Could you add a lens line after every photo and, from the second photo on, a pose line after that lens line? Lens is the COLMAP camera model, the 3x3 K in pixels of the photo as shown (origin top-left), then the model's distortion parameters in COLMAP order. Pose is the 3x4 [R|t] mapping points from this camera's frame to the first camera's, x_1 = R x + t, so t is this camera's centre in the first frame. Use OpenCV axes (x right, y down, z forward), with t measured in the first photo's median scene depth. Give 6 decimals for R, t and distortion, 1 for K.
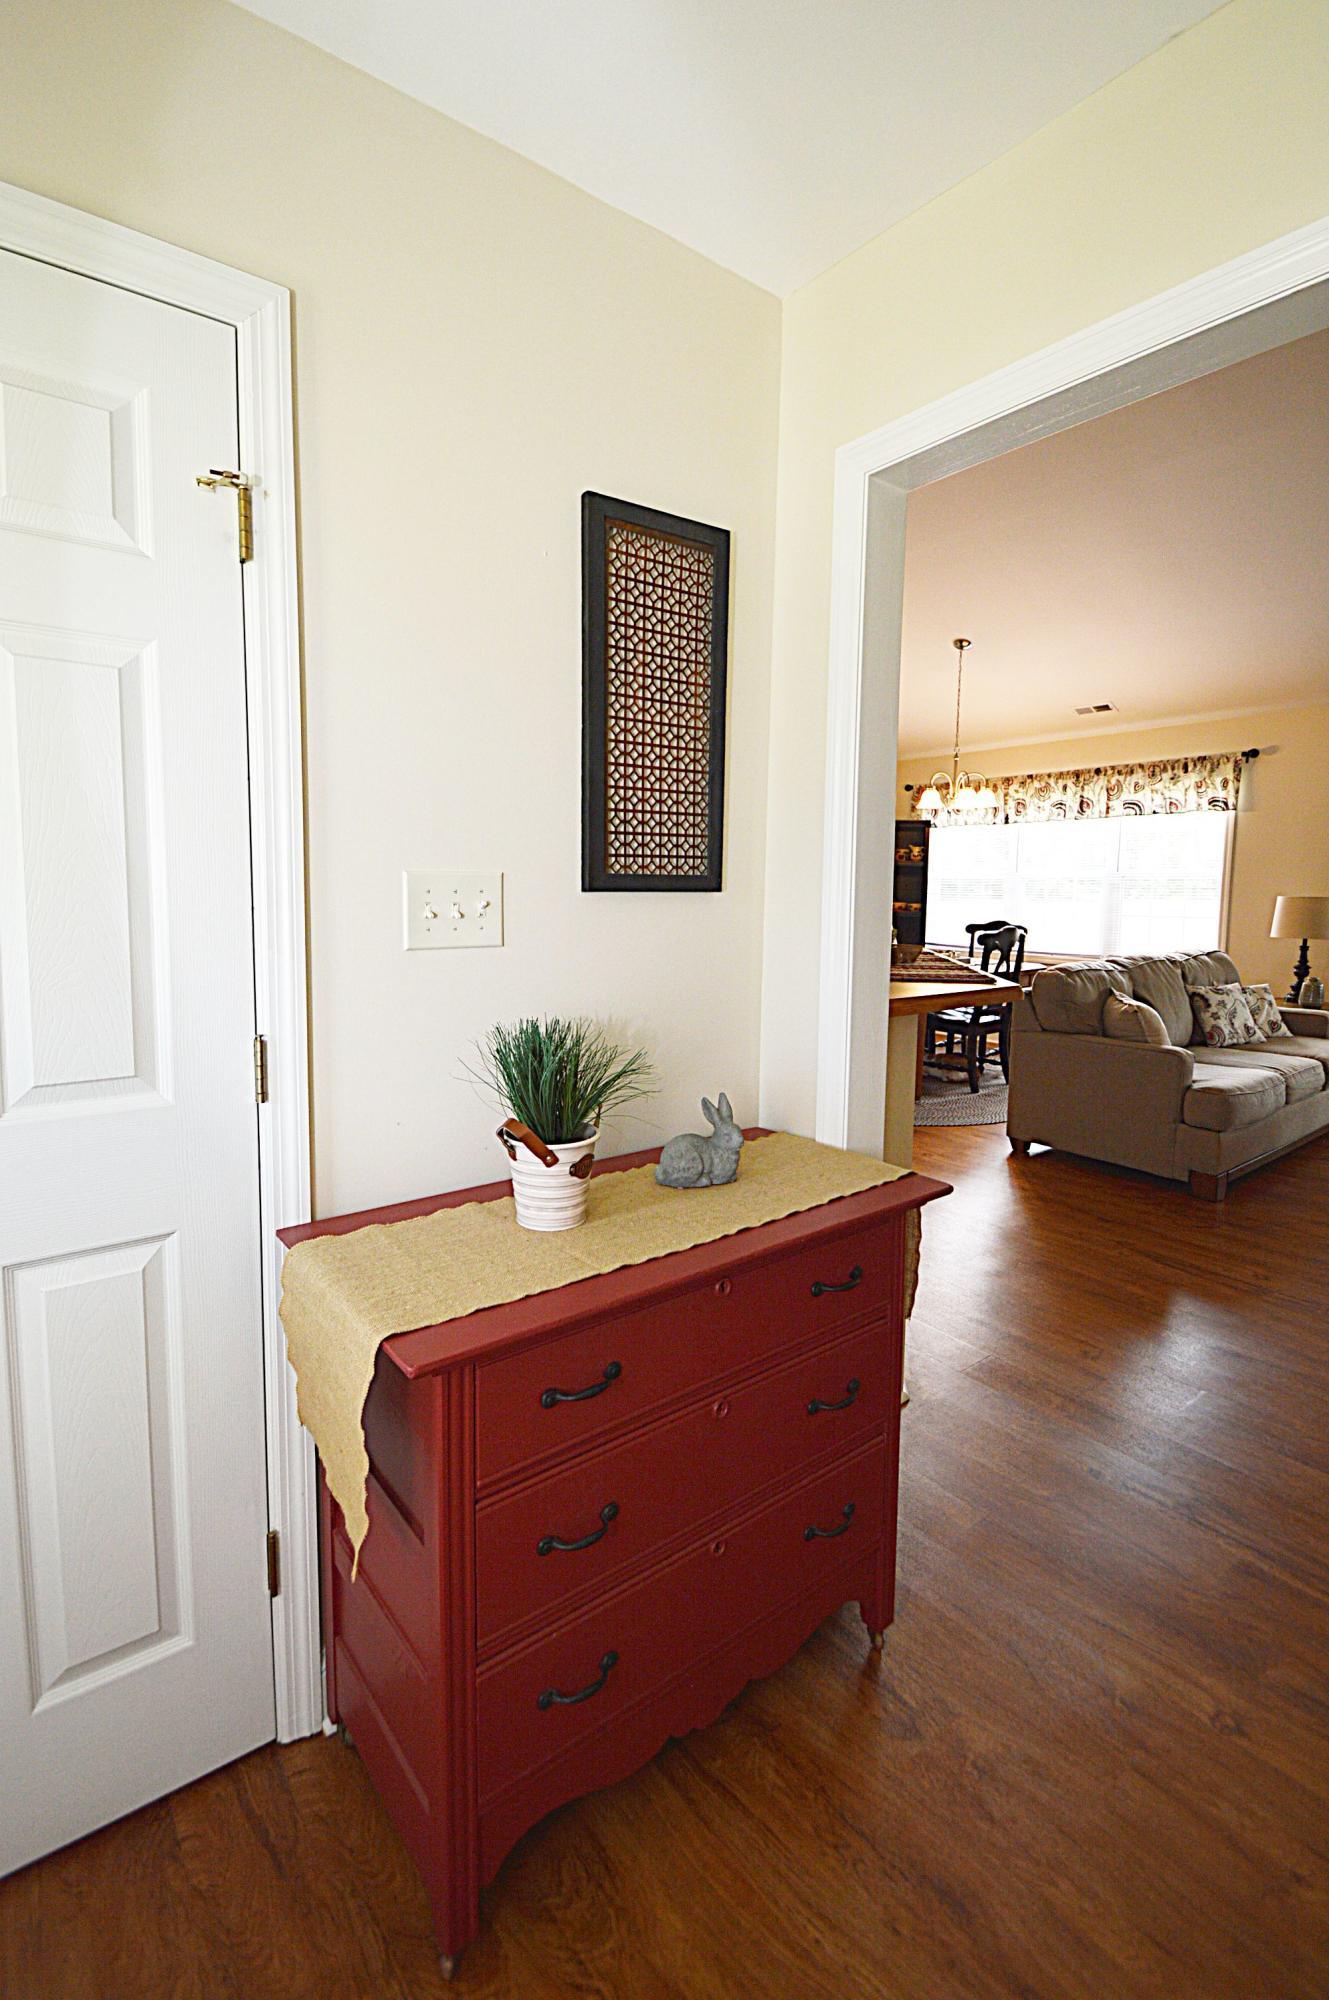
lens RADIAL K [[888.3, 0, 638.2], [0, 888.3, 967.1], [0, 0, 1]] dist [0.008088, -0.013259]
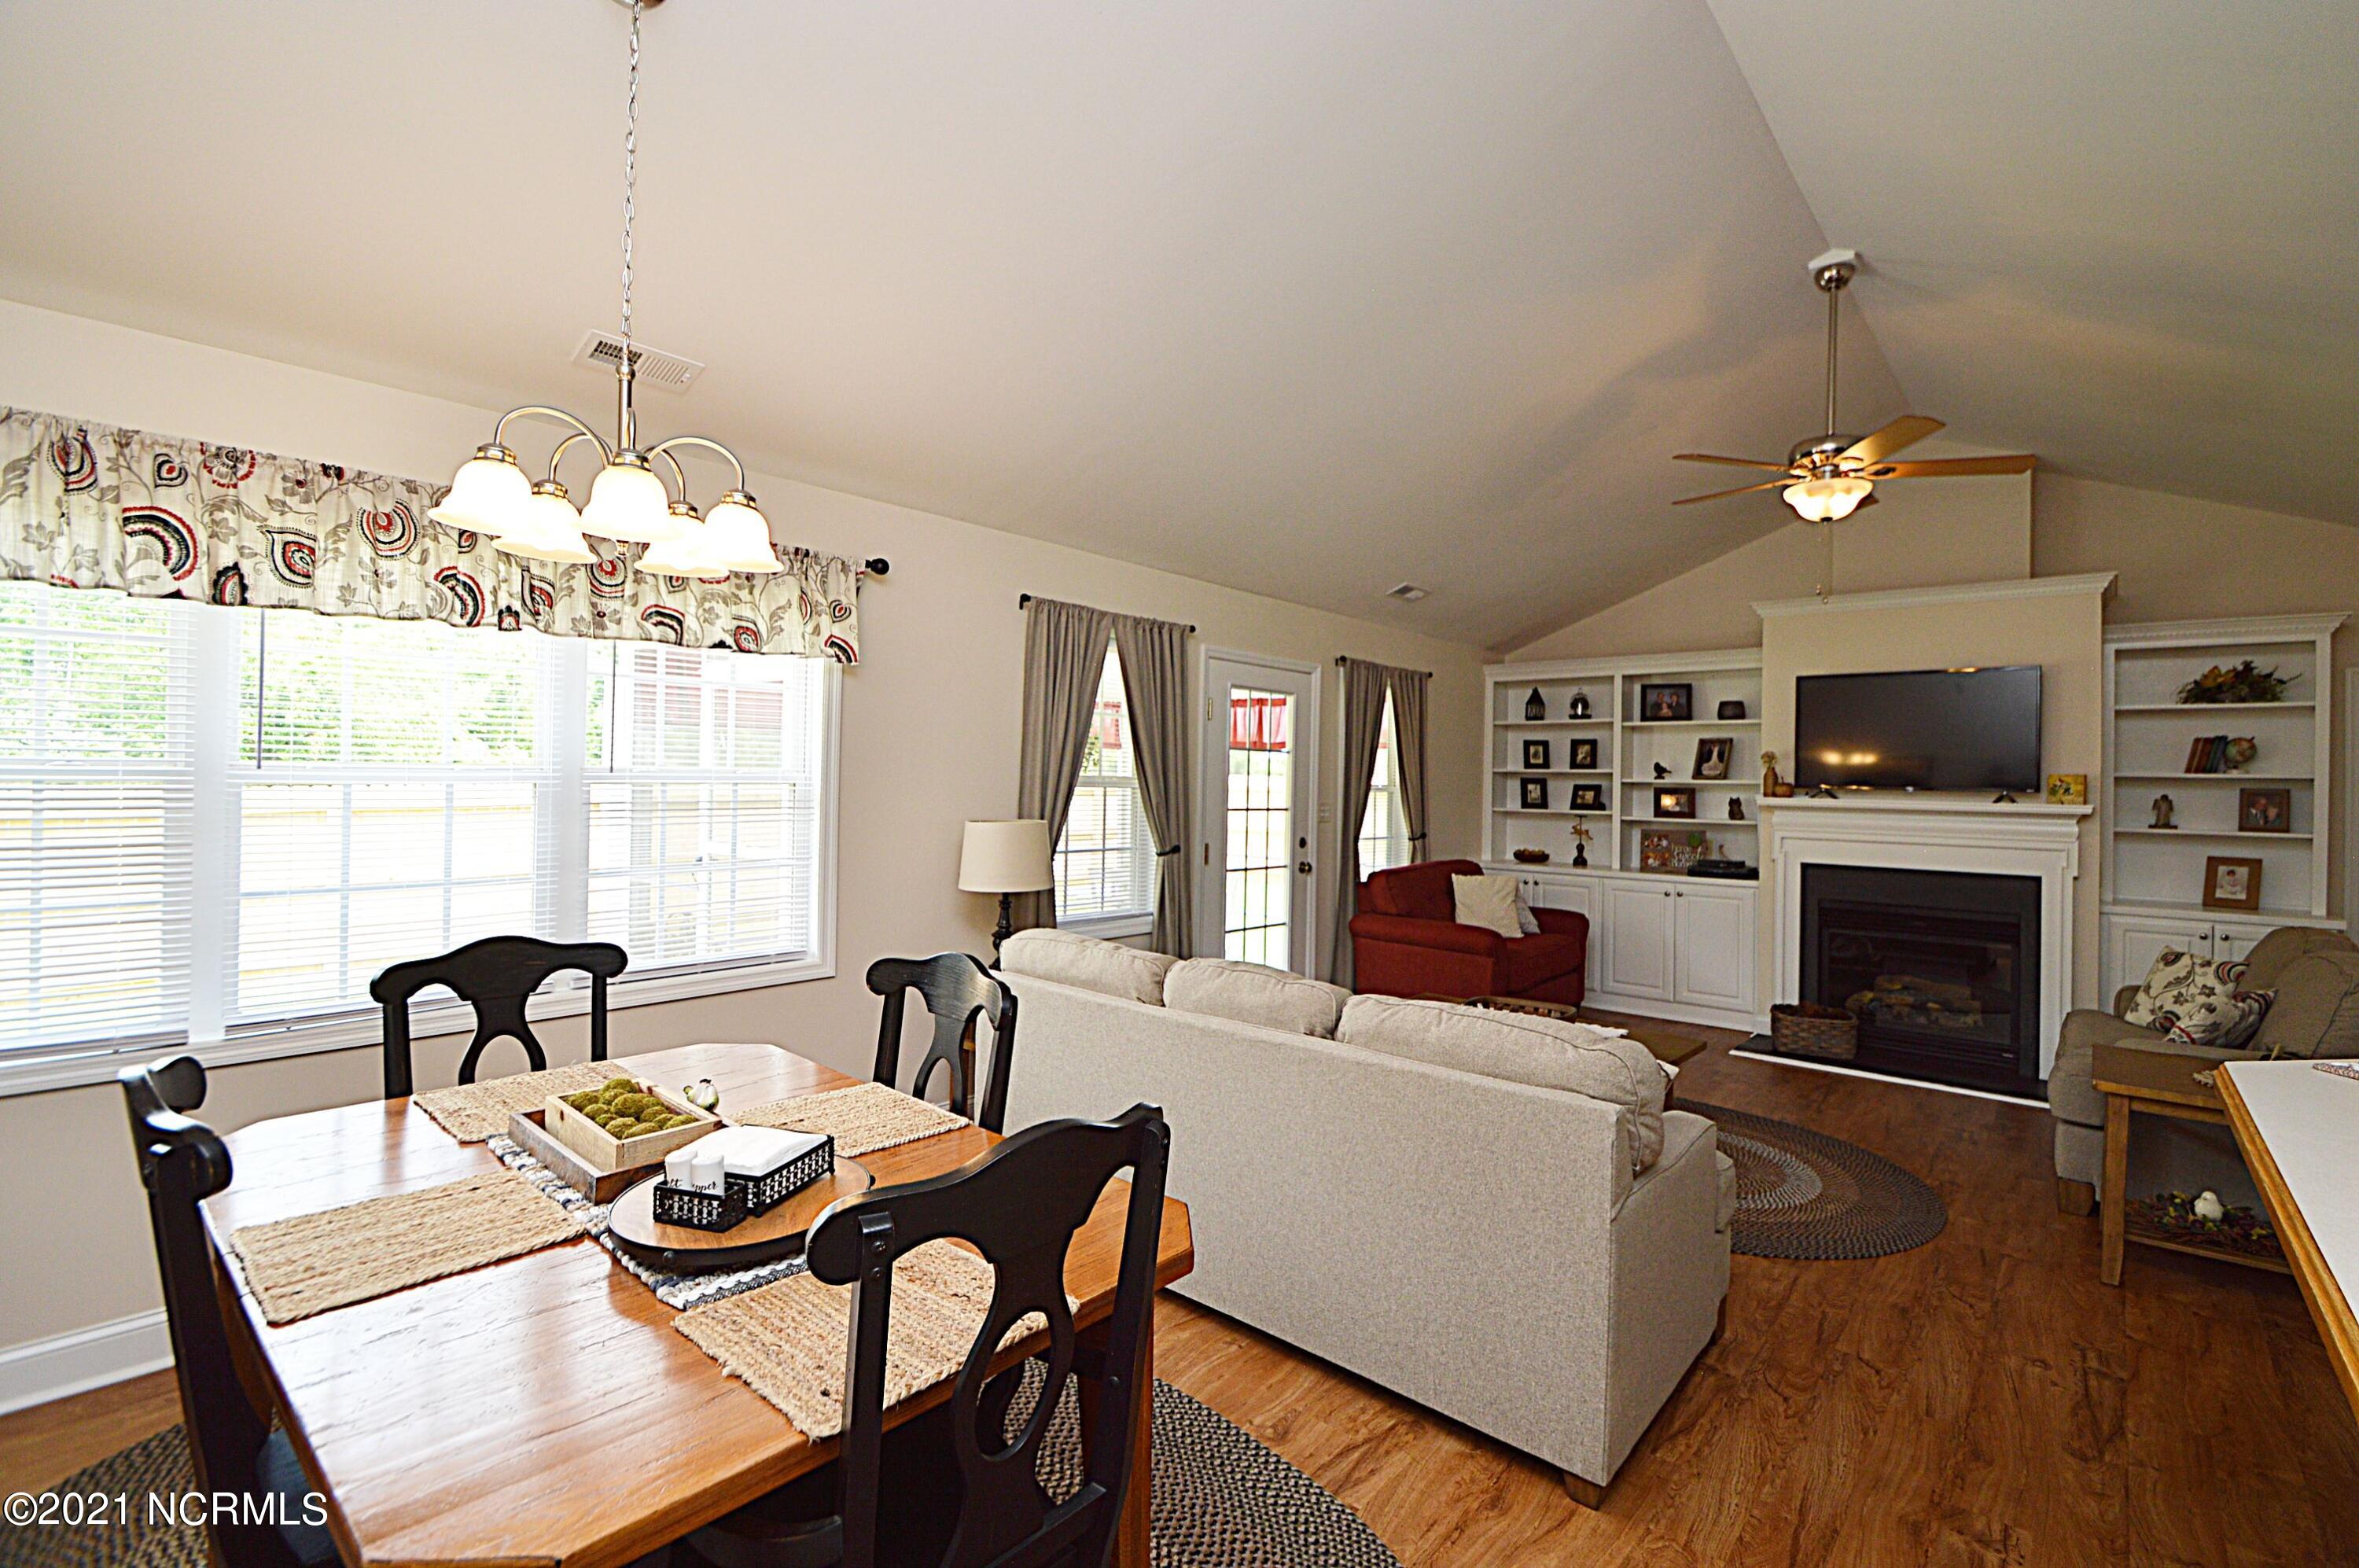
lens RADIAL K [[1047.8, 0, 1225.2], [0, 1047.8, 763.0], [0, 0, 1]] dist [0.008088, -0.013259]
pose [[-0.230799, -0.001730, 0.973000, 0.001442], [0.070009, 0.997377, 0.018379, -0.104168], [-0.970480, 0.072360, -0.230072, 0.866407]]
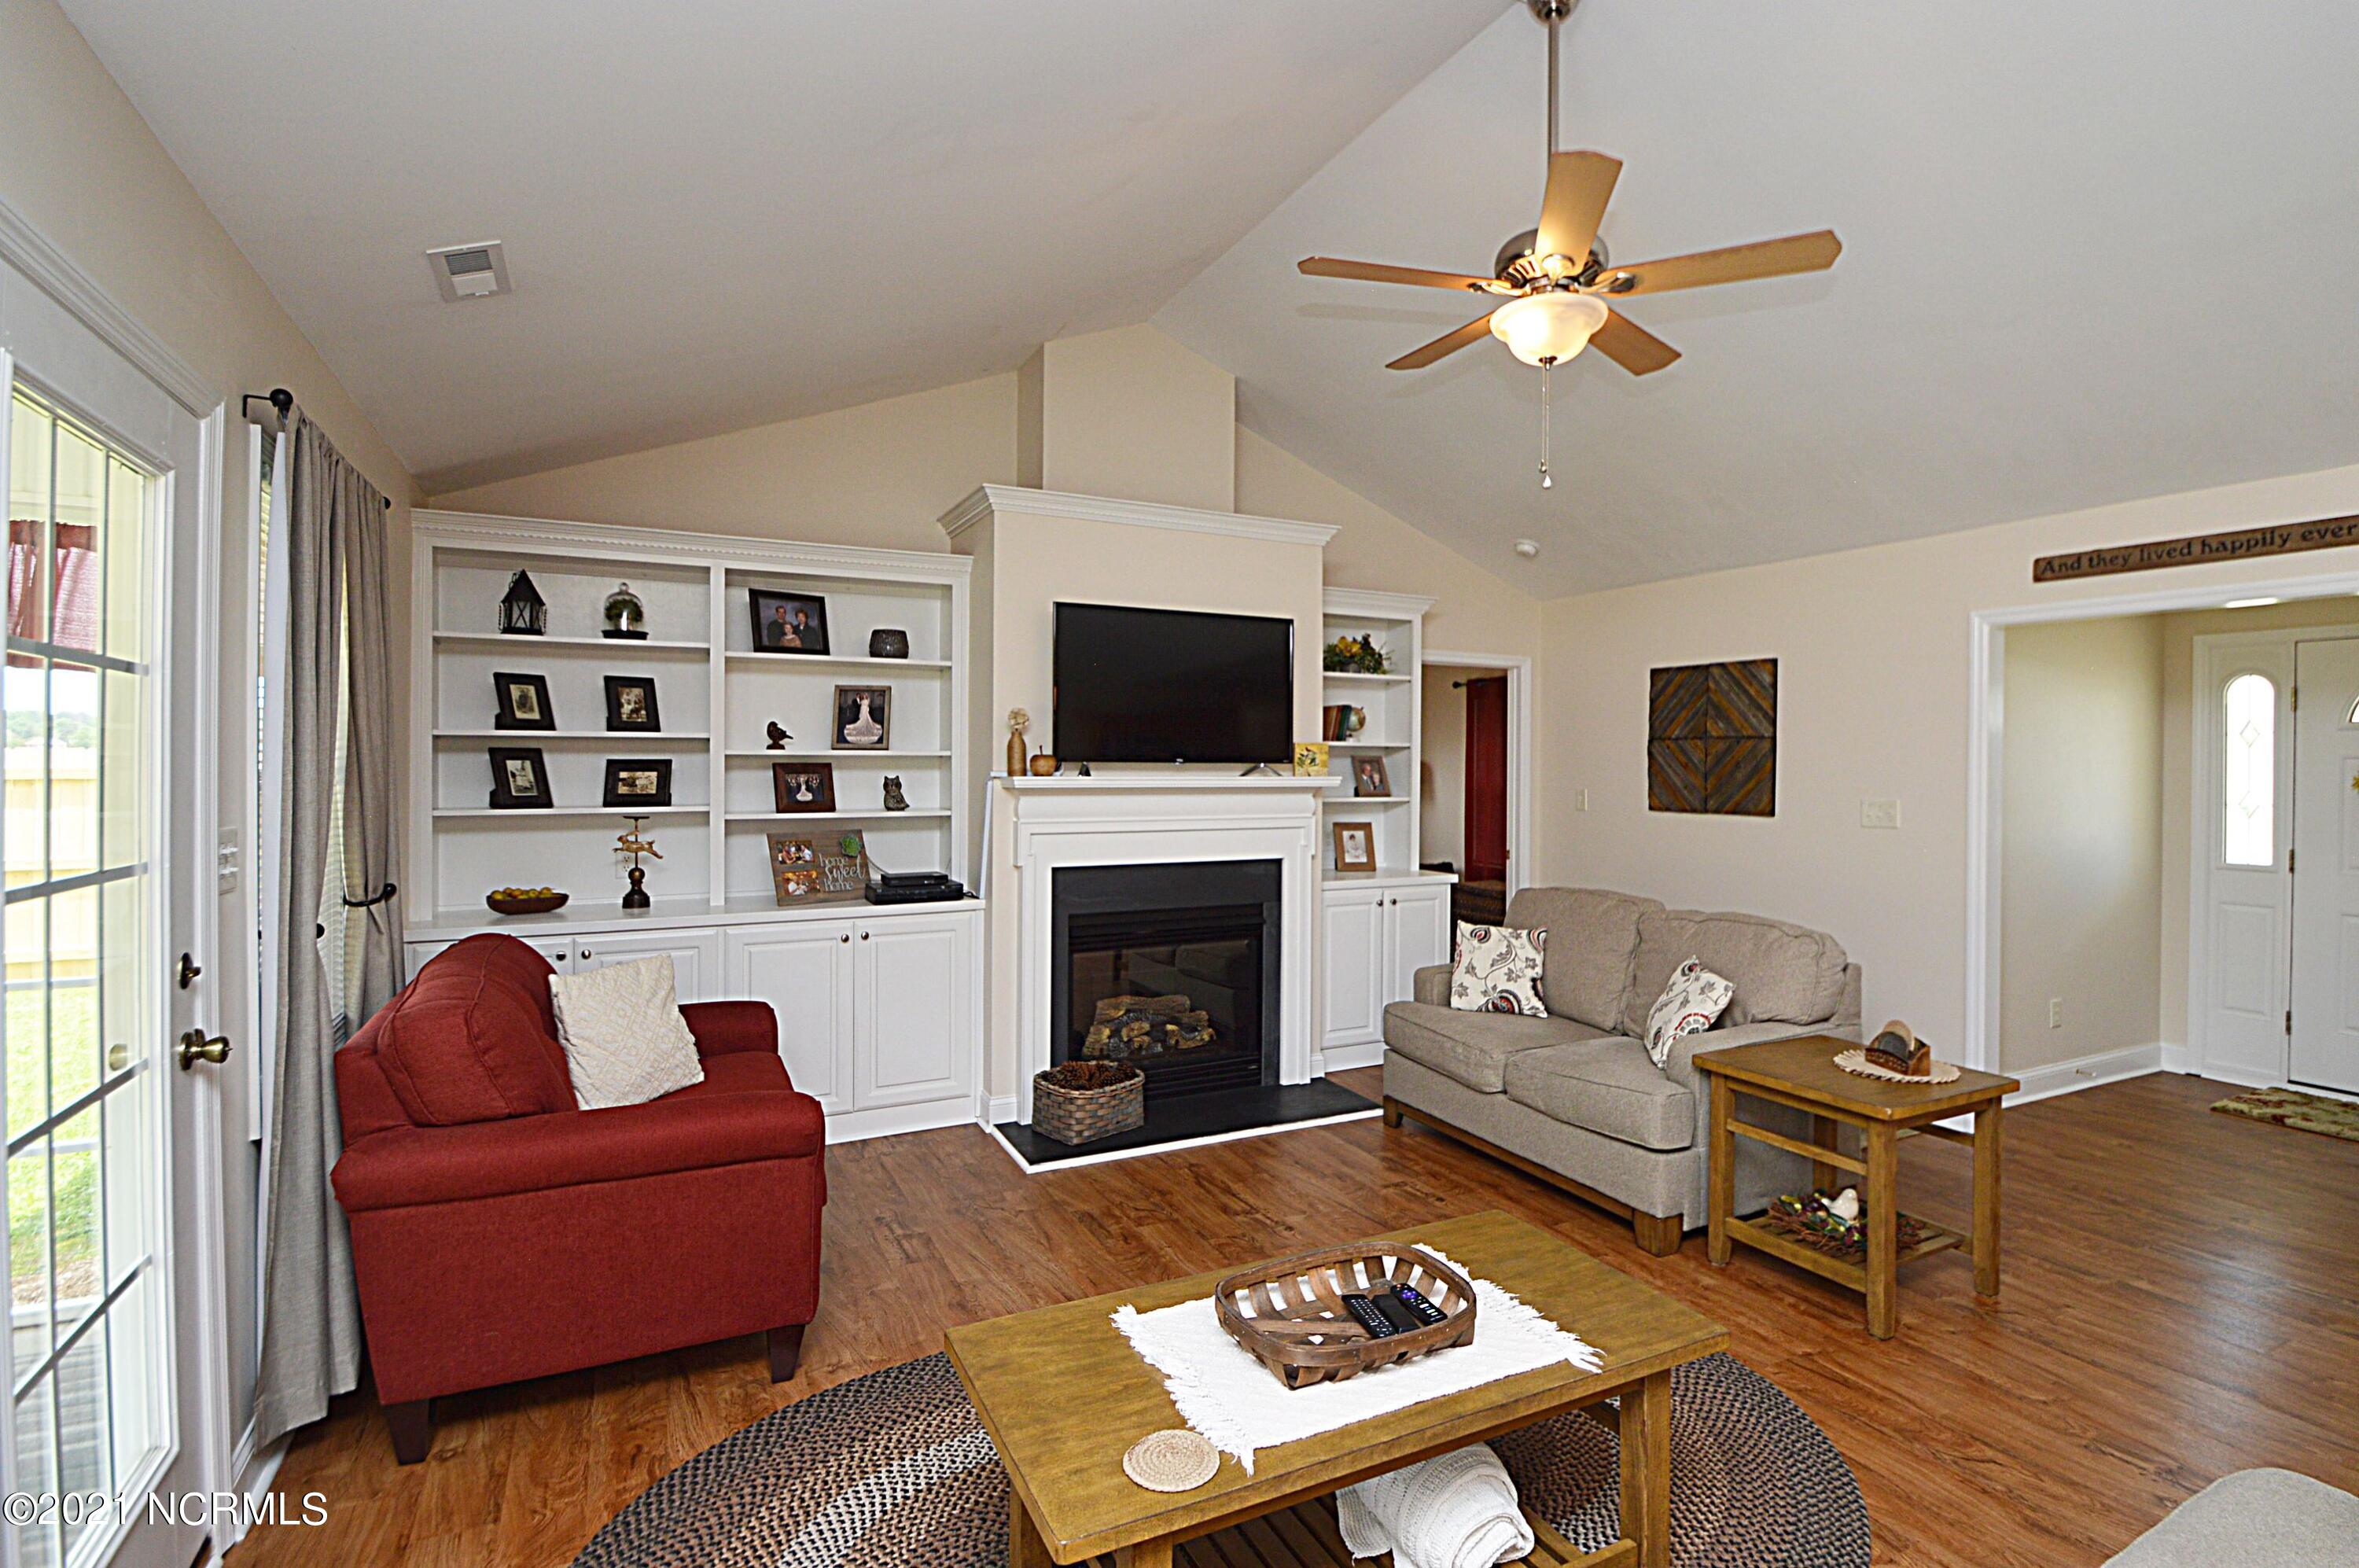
lens RADIAL K [[1134.3, 0, 1232.1], [0, 1134.3, 764.6], [0, 0, 1]] dist [-0.000418, -0.010332]
pose [[-0.988321, -0.019441, 0.151142, 0.573280], [-0.004508, 0.995124, 0.098528, -0.097734], [-0.152321, 0.096696, -0.983590, 0.838275]]
